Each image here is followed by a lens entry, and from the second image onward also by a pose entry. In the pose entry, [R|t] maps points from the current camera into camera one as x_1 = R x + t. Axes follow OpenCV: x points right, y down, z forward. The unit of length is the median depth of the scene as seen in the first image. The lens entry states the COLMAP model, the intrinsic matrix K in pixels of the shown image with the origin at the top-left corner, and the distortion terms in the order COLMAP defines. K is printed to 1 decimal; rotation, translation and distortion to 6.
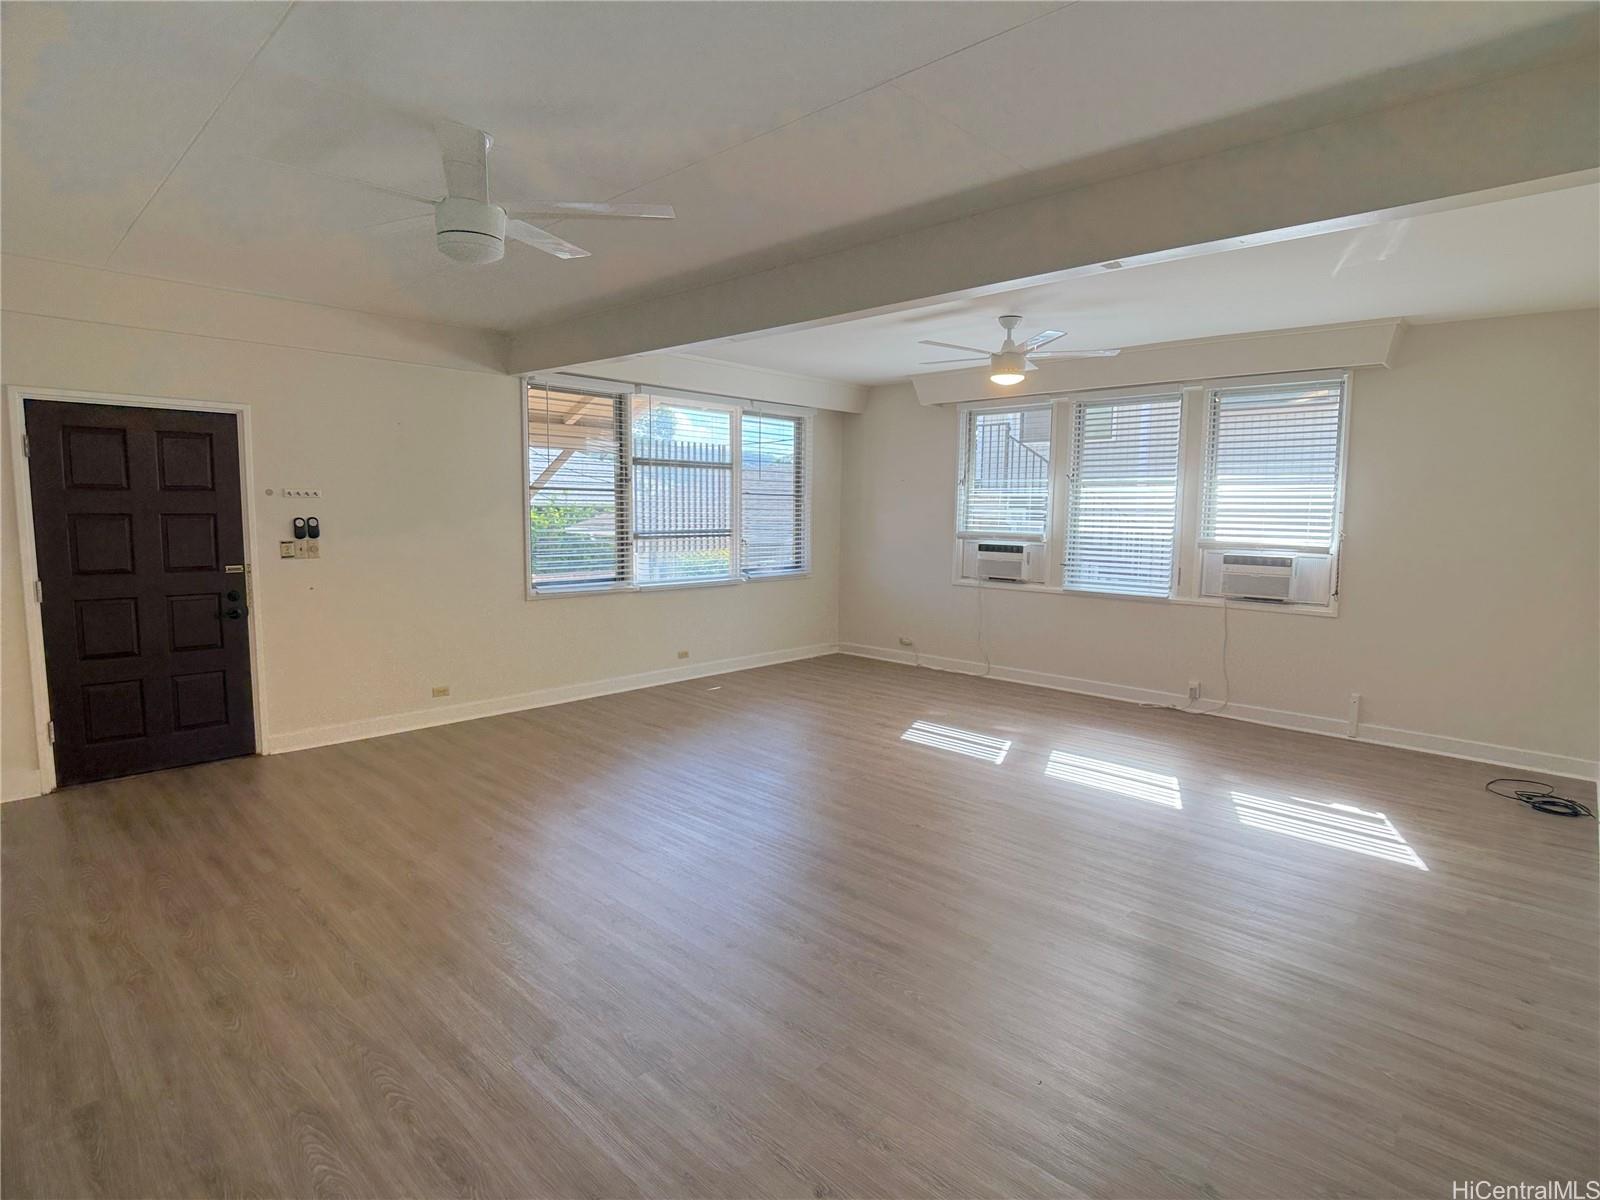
lens RADIAL K [[838.9, 0, 806.7], [0, 838.9, 599.1], [0, 0, 1]] dist [-0.008579, -0.005100]
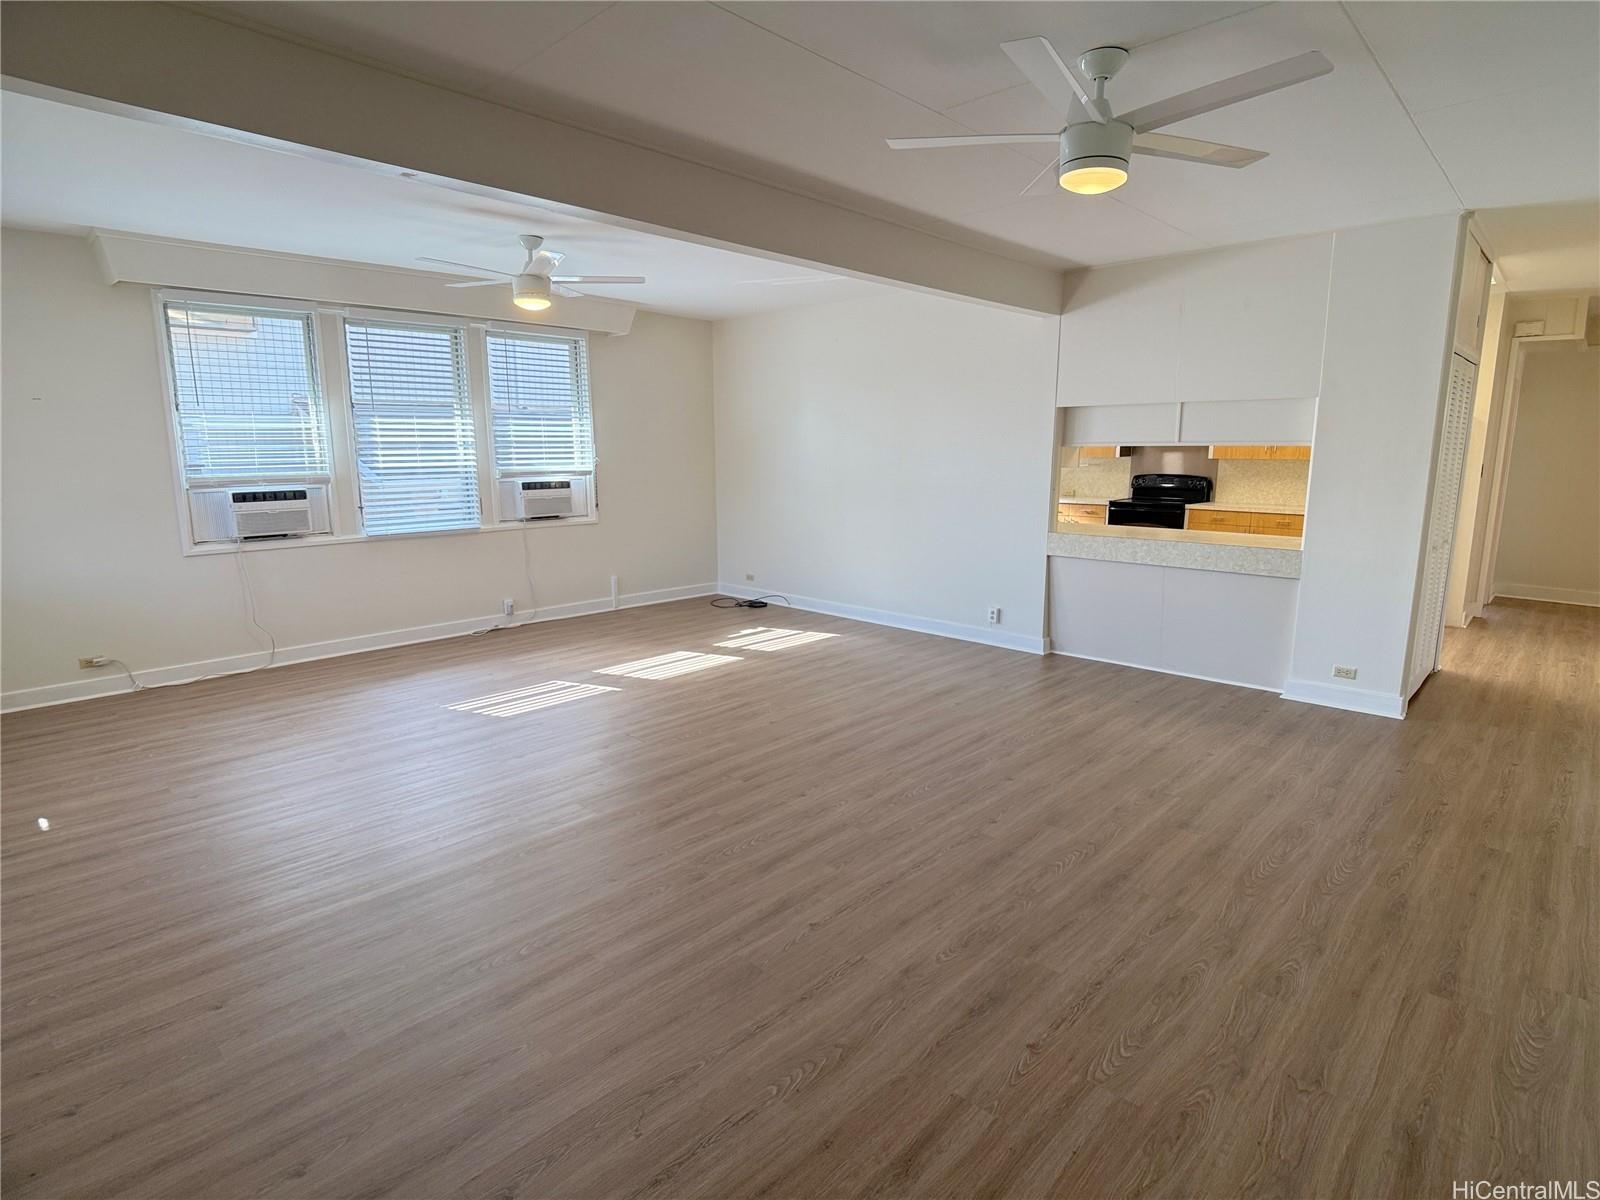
lens RADIAL K [[838.9, 0, 805.6], [0, 838.9, 598.7], [0, 0, 1]] dist [-0.008579, -0.005100]
pose [[-0.004835, -0.193781, 0.981033, -0.704071], [0.109078, 0.975088, 0.193144, -0.082548], [-0.994021, 0.107943, 0.016423, 0.670273]]
